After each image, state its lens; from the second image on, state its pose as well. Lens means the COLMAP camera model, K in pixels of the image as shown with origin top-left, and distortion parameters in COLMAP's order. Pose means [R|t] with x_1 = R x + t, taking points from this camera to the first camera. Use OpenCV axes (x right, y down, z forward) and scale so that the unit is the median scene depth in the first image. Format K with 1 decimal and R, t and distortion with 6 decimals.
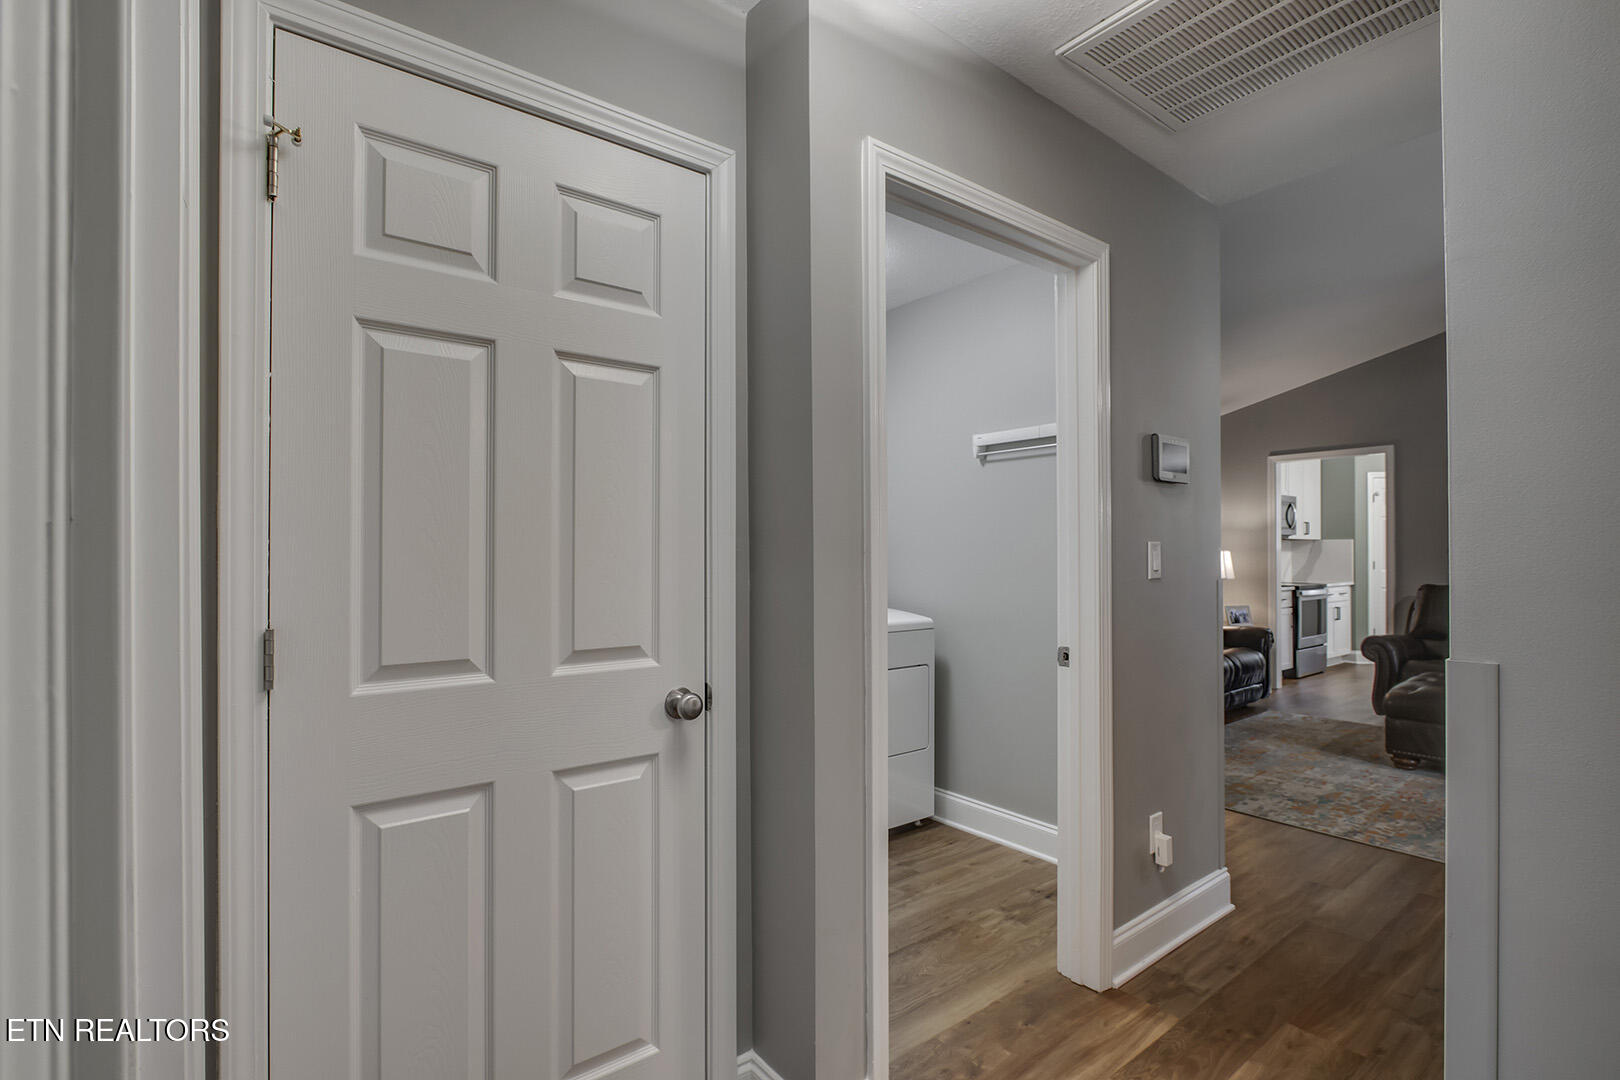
lens RADIAL K [[754.6, 0, 808.2], [0, 754.6, 553.5], [0, 0, 1]] dist [-0.024543, 0.005957]
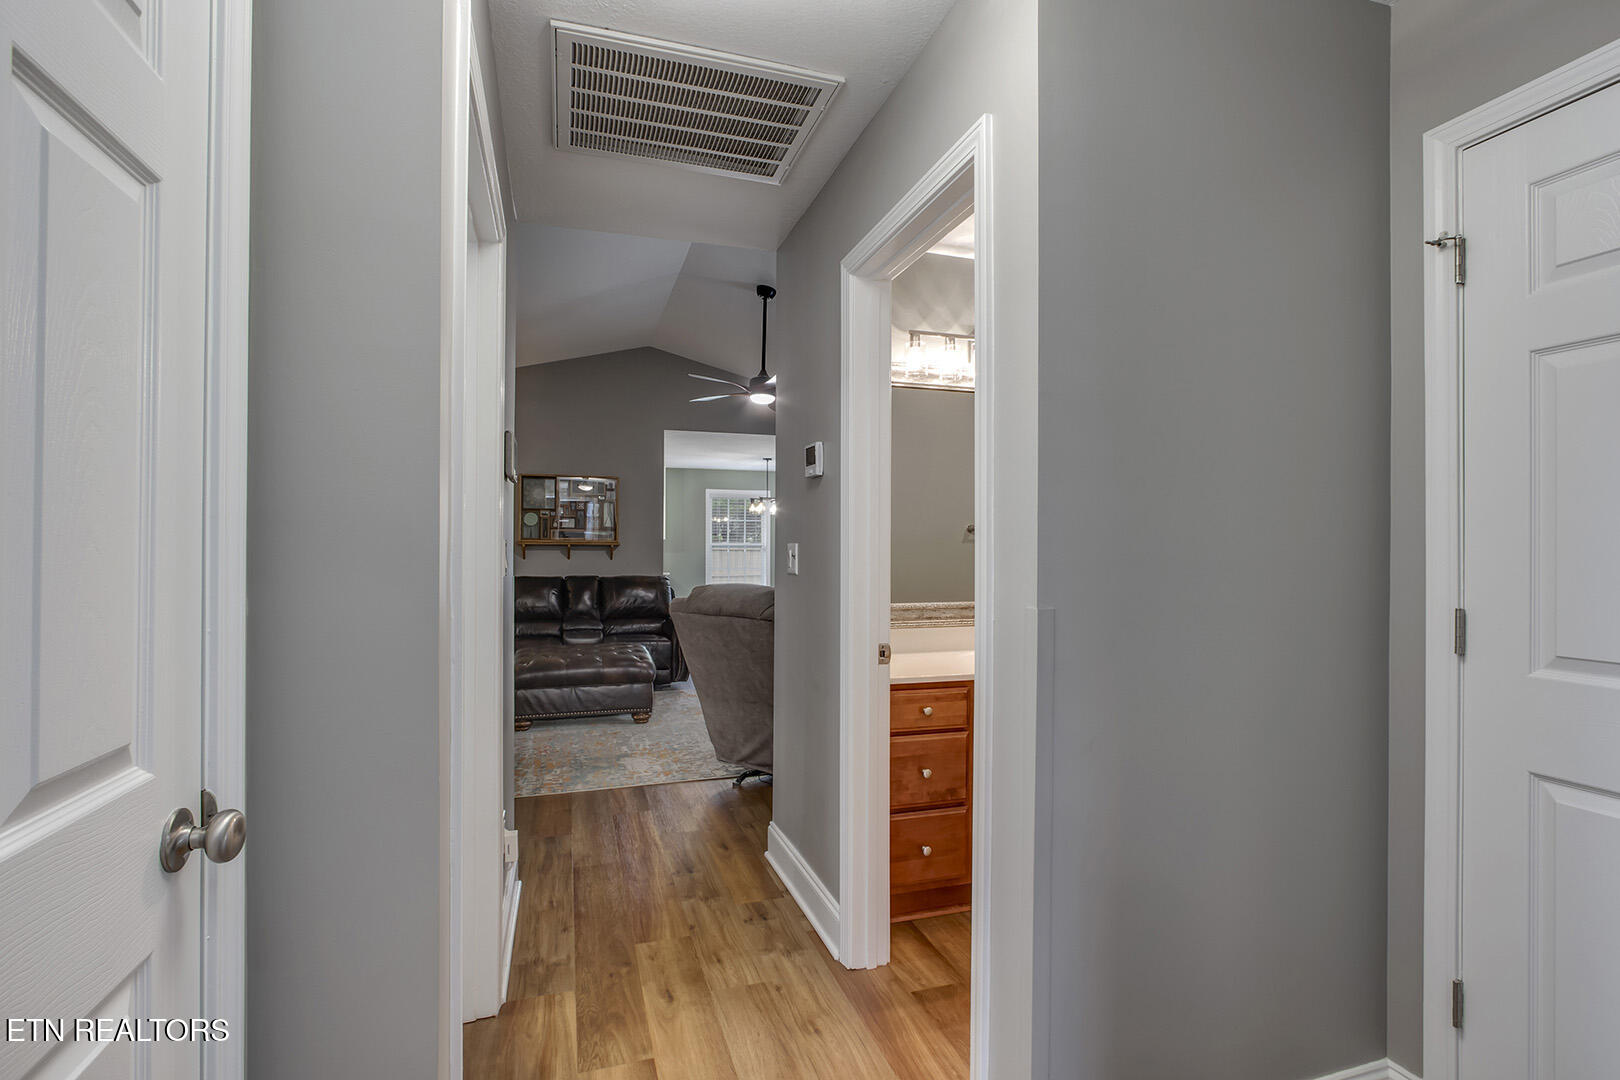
lens RADIAL K [[754.6, 0, 808.2], [0, 754.6, 553.5], [0, 0, 1]] dist [-0.024543, 0.005957]
pose [[0.340227, -0.005497, 0.940327, -0.227512], [0.003016, 0.999984, 0.004754, -0.000718], [-0.940338, 0.001218, 0.340238, 0.191569]]
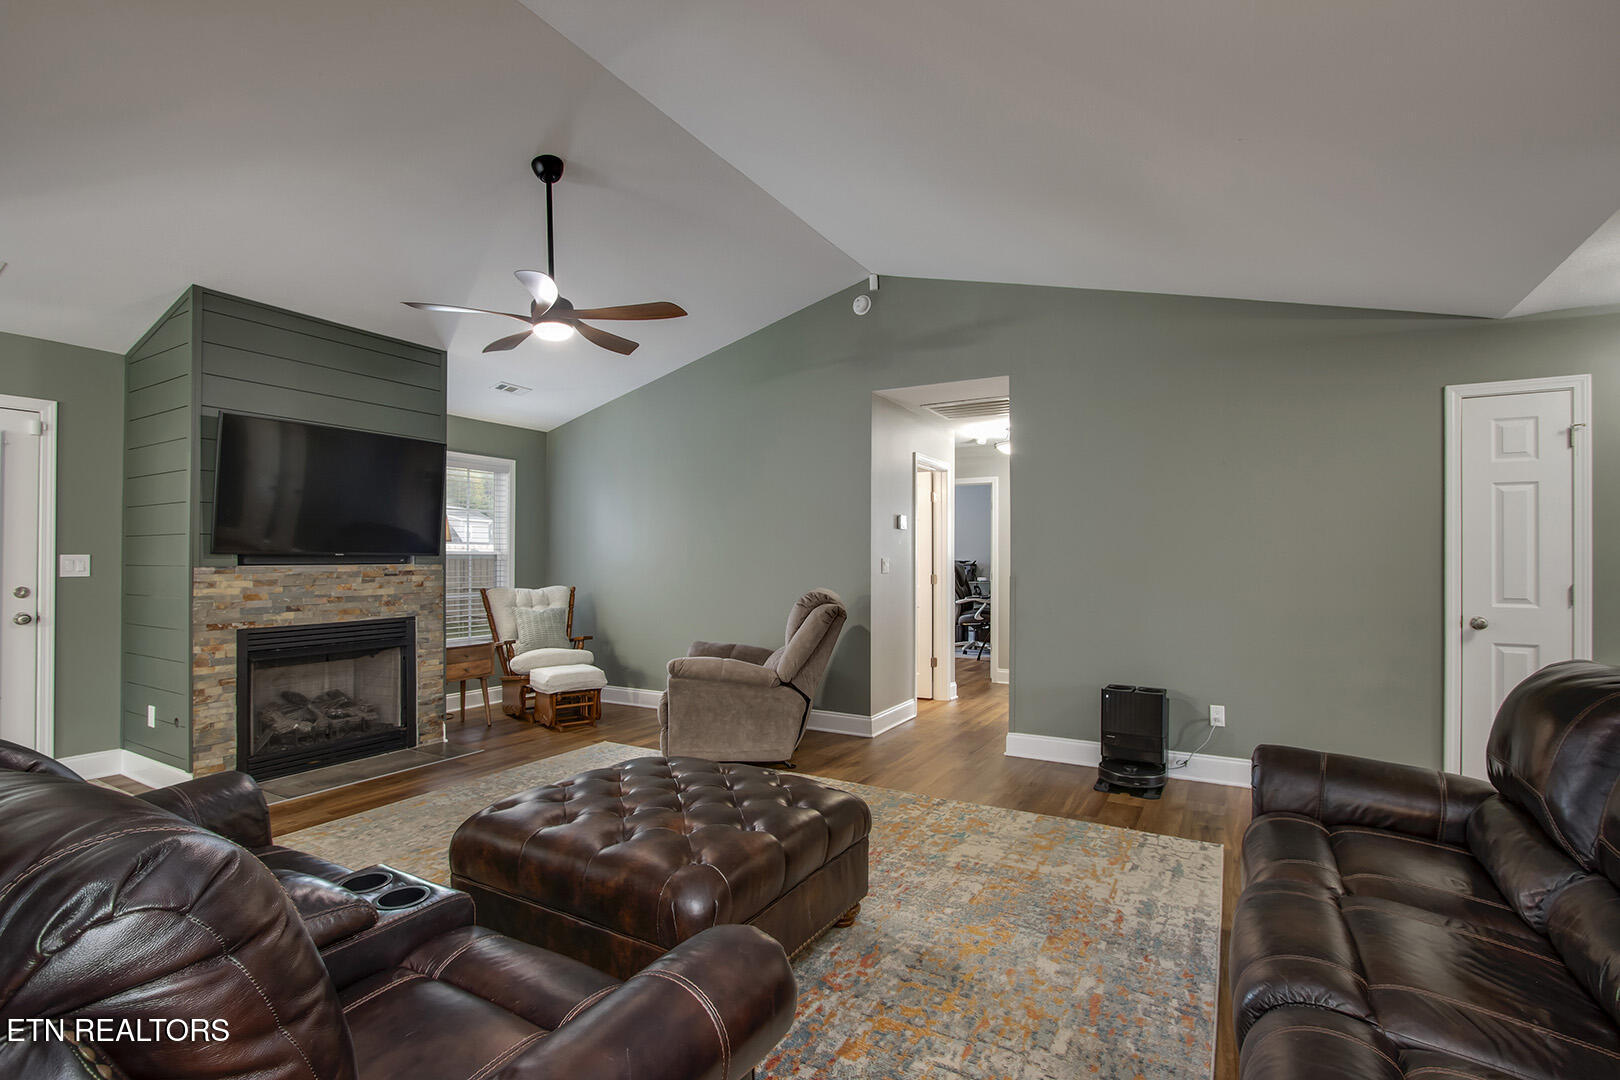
lens RADIAL K [[744.3, 0, 809.0], [0, 744.3, 553.0], [0, 0, 1]] dist [-0.023252, 0.004419]
pose [[-0.924436, -0.004244, -0.381313, 1.328766], [-0.001978, 0.999978, -0.006335, -0.006633], [0.381332, -0.005102, -0.924424, 1.944524]]
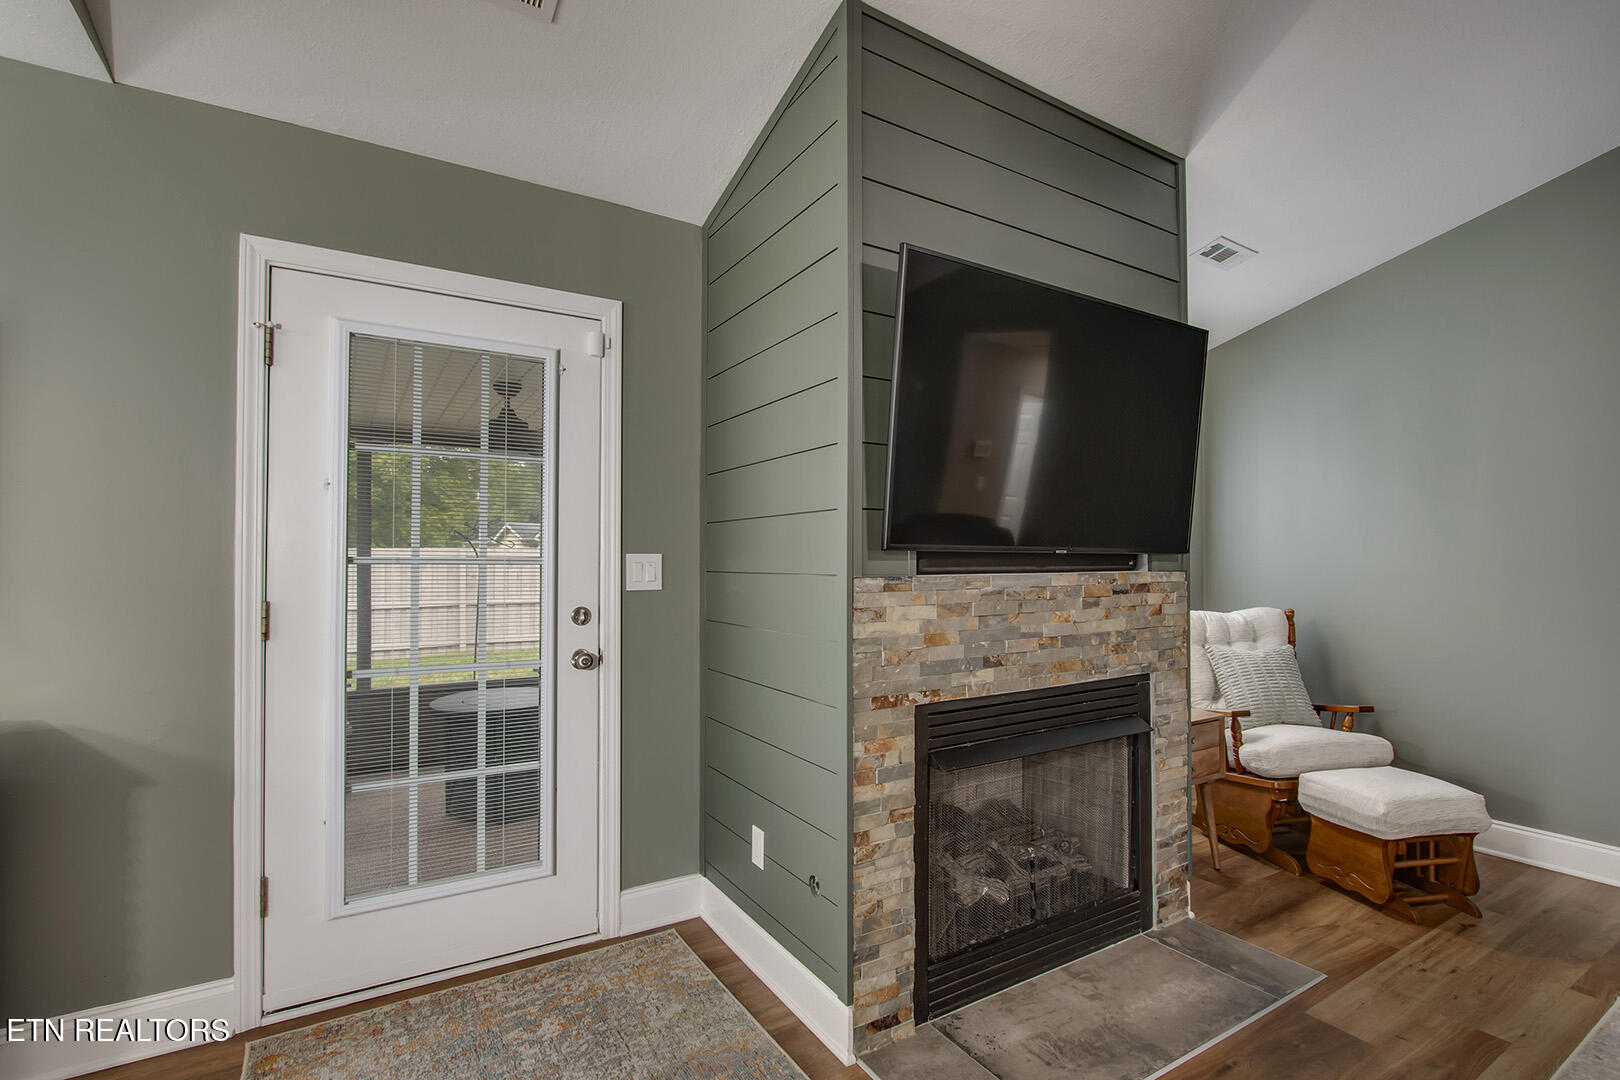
lens RADIAL K [[759.7, 0, 807.3], [0, 759.7, 550.2], [0, 0, 1]] dist [-0.017060, 0.000672]
pose [[-0.994476, -0.000156, 0.104960, 1.752367], [-0.001018, 0.999966, -0.008160, -0.006375], [-0.104955, -0.008222, -0.994443, 1.096052]]
